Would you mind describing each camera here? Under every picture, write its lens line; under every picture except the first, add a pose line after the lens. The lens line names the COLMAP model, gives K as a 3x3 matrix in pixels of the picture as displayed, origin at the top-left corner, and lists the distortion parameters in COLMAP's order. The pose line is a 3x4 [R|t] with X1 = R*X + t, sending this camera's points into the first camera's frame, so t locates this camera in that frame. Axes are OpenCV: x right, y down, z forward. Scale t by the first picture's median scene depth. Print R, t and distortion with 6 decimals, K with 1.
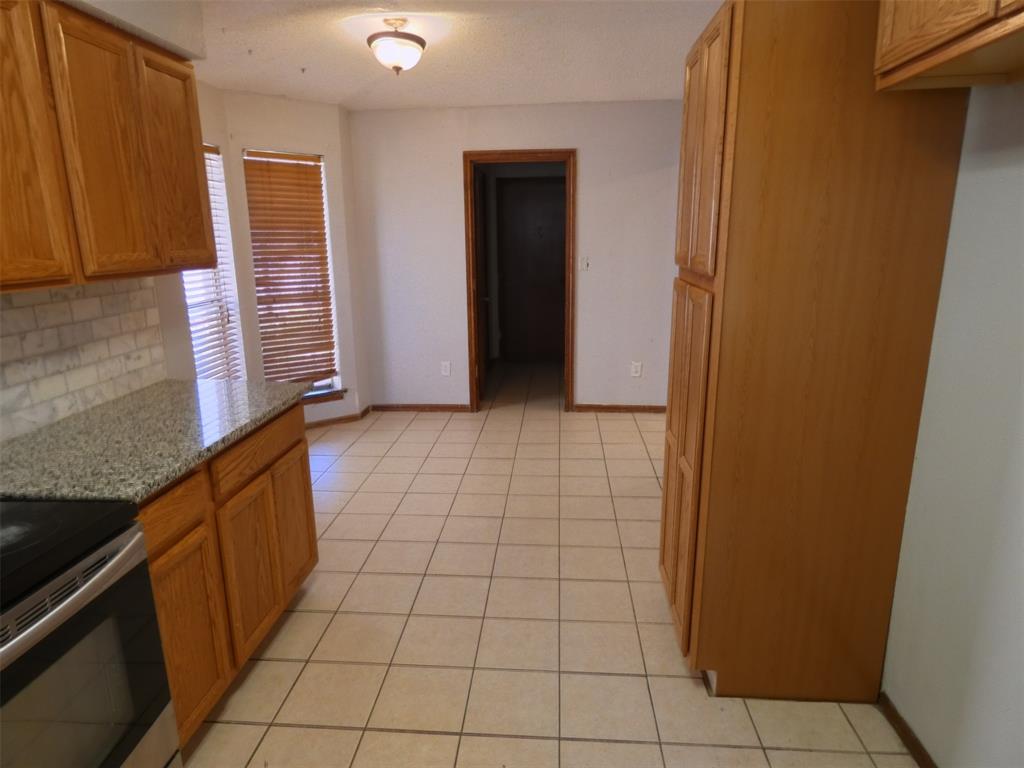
lens RADIAL K [[635.0, 0, 512.0], [0, 635.0, 384.0], [0, 0, 1]] dist [0.000864, 0.002974]
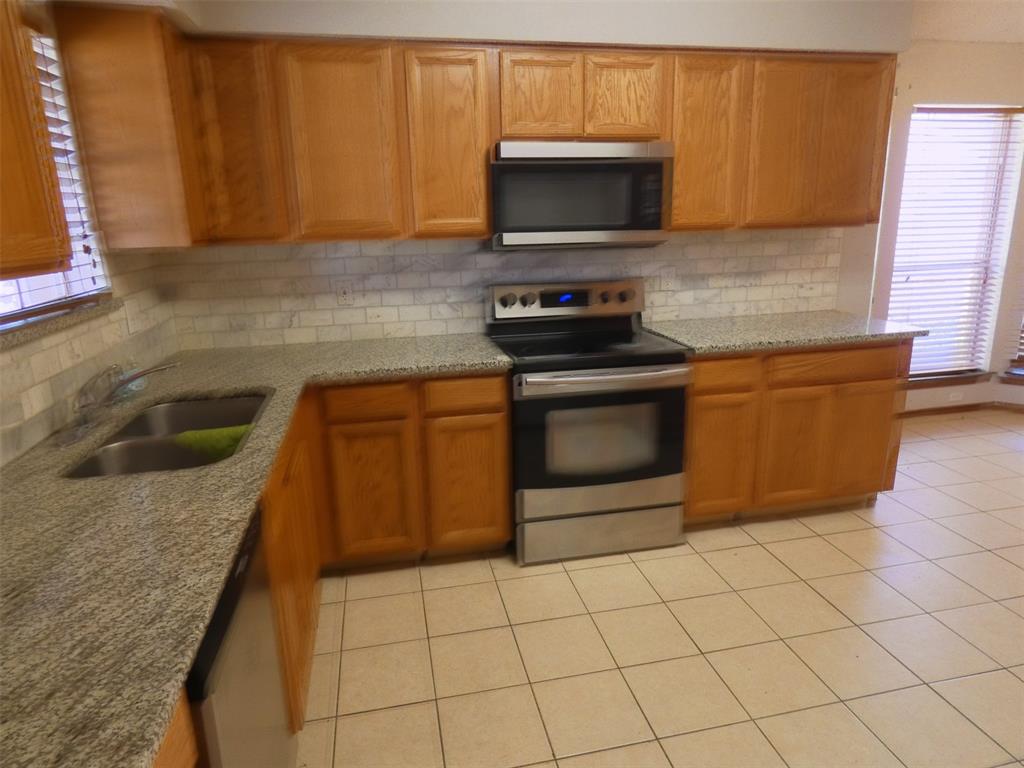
lens RADIAL K [[640.6, 0, 512.0], [0, 640.6, 384.0], [0, 0, 1]] dist [-0.001611, -0.033031]
pose [[0.279034, 0.256812, -0.925304, 0.618557], [-0.204868, 0.957313, 0.203915, 0.006964], [0.938173, 0.132666, 0.319736, -0.013211]]
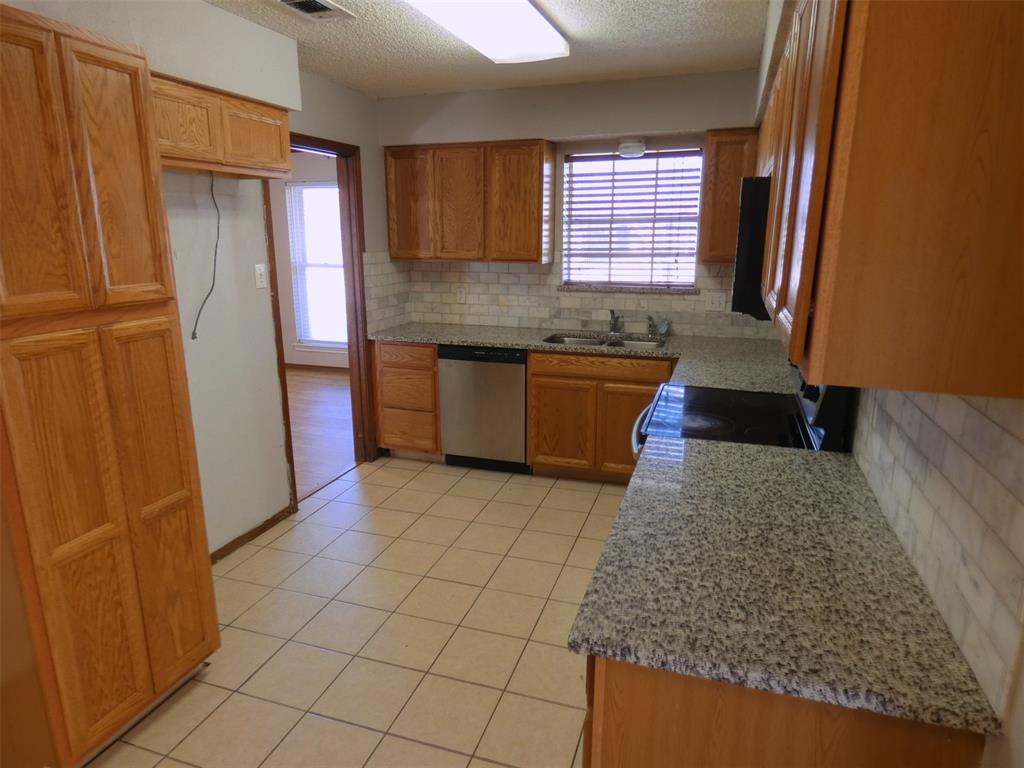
lens RADIAL K [[635.0, 0, 512.0], [0, 635.0, 384.0], [0, 0, 1]] dist [0.000864, 0.002974]
pose [[-0.970783, -0.050470, 0.234590, -0.439785], [0.063045, 0.889639, 0.452291, -0.403479], [-0.231527, 0.453866, -0.860465, 1.512771]]
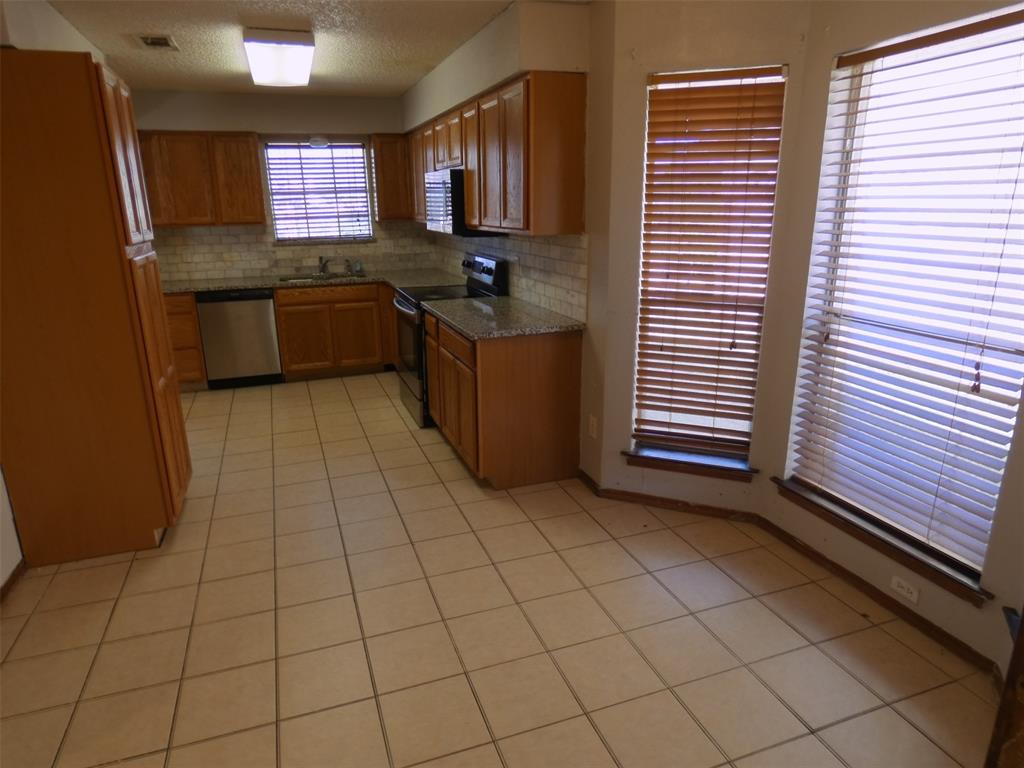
lens RADIAL K [[635.0, 0, 512.0], [0, 635.0, 384.0], [0, 0, 1]] dist [0.000864, 0.002974]
pose [[-0.906766, 0.135229, -0.399359, 0.124221], [-0.078285, 0.876704, 0.474617, -0.581162], [0.414302, 0.461631, -0.784379, 2.369026]]
